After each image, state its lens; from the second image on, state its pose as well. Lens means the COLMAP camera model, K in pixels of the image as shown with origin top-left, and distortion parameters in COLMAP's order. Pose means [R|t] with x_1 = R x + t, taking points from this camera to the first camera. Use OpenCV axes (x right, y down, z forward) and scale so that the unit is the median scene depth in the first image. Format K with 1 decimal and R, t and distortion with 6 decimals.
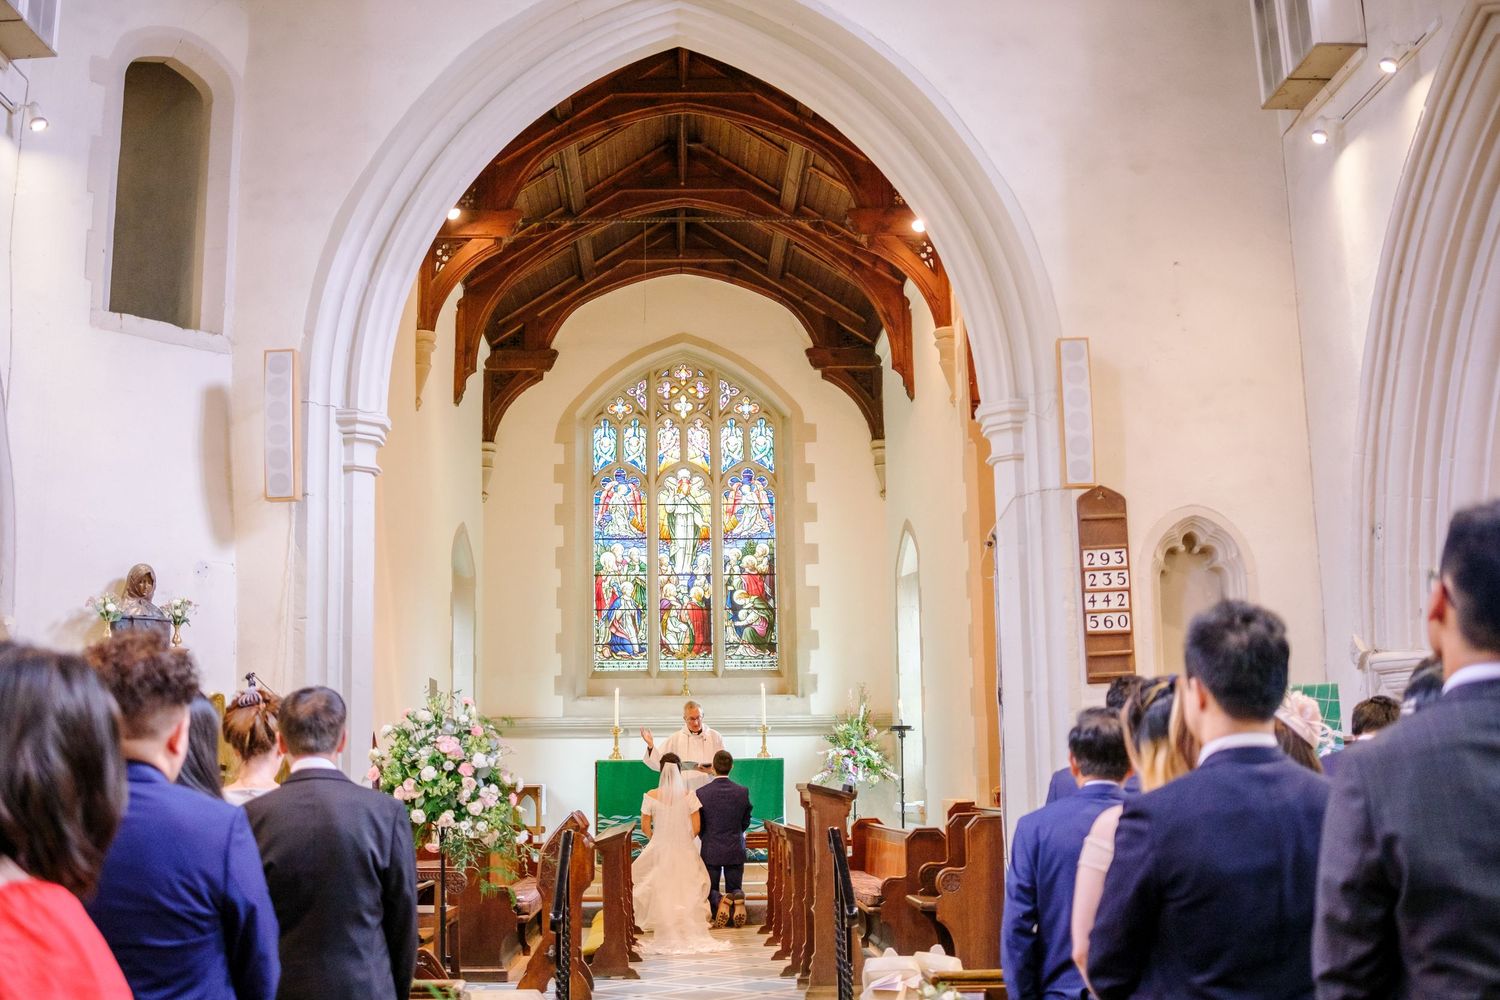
lens RADIAL K [[1513.8, 0, 750.0], [0, 1513.8, 500.0], [0, 0, 1]] dist [-0.289390, 1.020972]
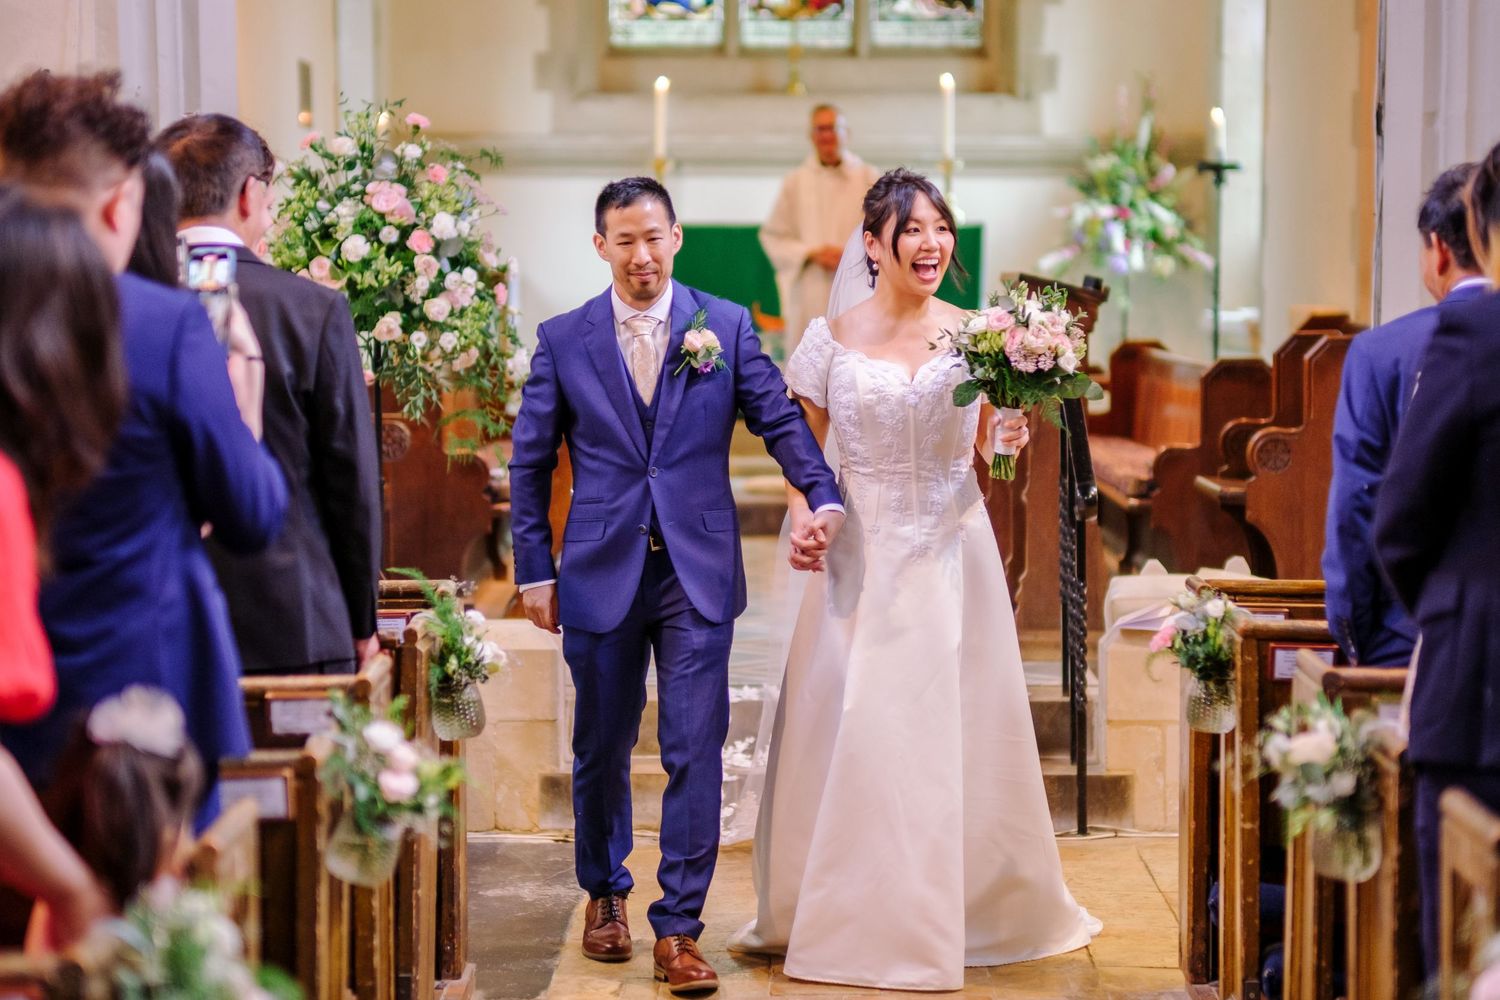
lens RADIAL K [[3310.0, 0, 750.0], [0, 3310.0, 500.0], [0, 0, 1]] dist [0.277872, -0.056169]
pose [[0.998564, 0.019343, -0.049964, 0.001615], [-0.006034, 0.967223, 0.253855, -0.047025], [0.053236, -0.253189, 0.965951, -0.245361]]
